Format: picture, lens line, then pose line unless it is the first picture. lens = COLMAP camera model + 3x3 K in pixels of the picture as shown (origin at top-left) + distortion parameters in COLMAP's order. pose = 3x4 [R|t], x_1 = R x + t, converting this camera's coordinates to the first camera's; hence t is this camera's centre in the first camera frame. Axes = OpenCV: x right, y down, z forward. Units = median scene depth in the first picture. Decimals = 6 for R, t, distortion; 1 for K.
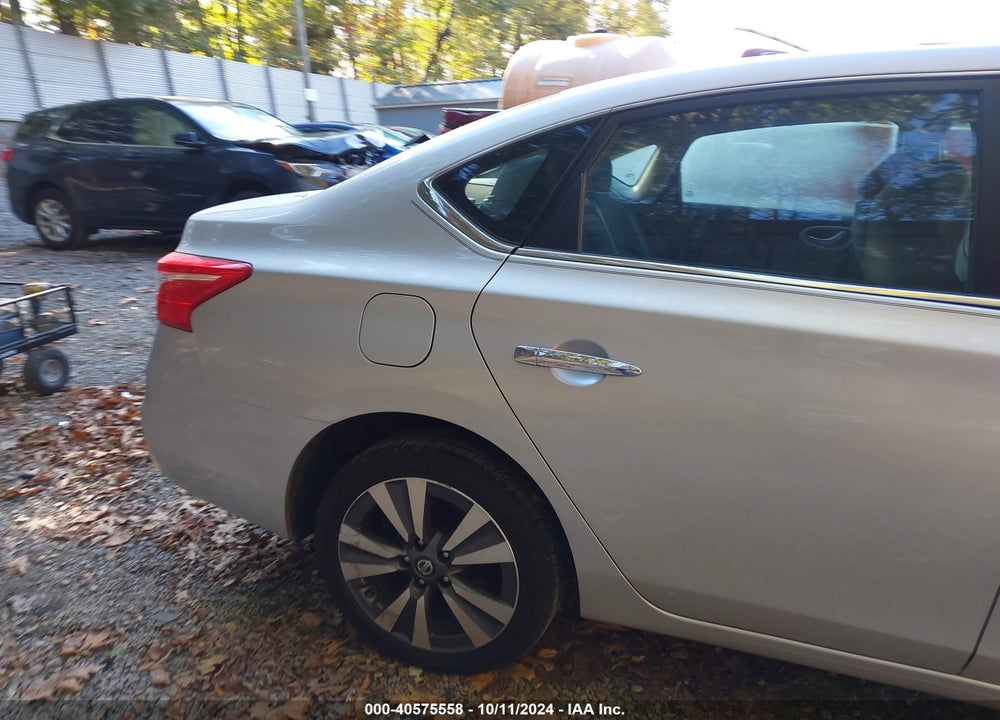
lens RADIAL K [[797.4, 0, 467.2], [0, 797.4, 377.0], [0, 0, 1]] dist [0.015660, -0.023244]
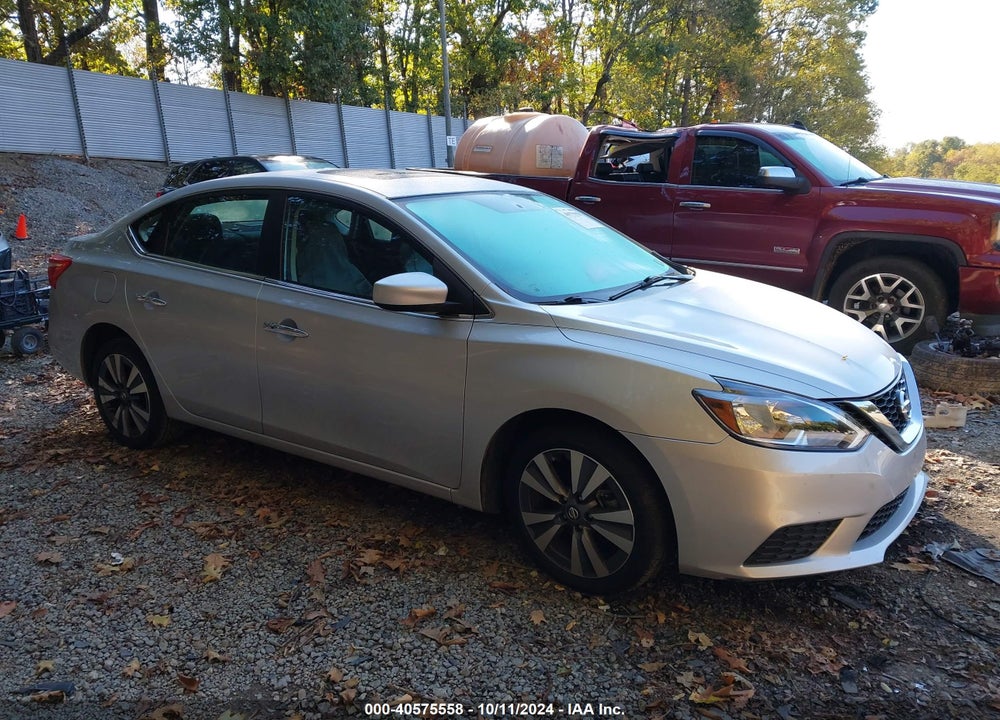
lens RADIAL K [[797.4, 0, 470.8], [0, 797.4, 361.6], [0, 0, 1]] dist [0.015660, -0.023244]
pose [[0.970290, 0.053939, -0.235854, 1.259782], [-0.067842, 0.996380, -0.051229, 0.171029], [0.232237, 0.065708, 0.970437, -0.841569]]
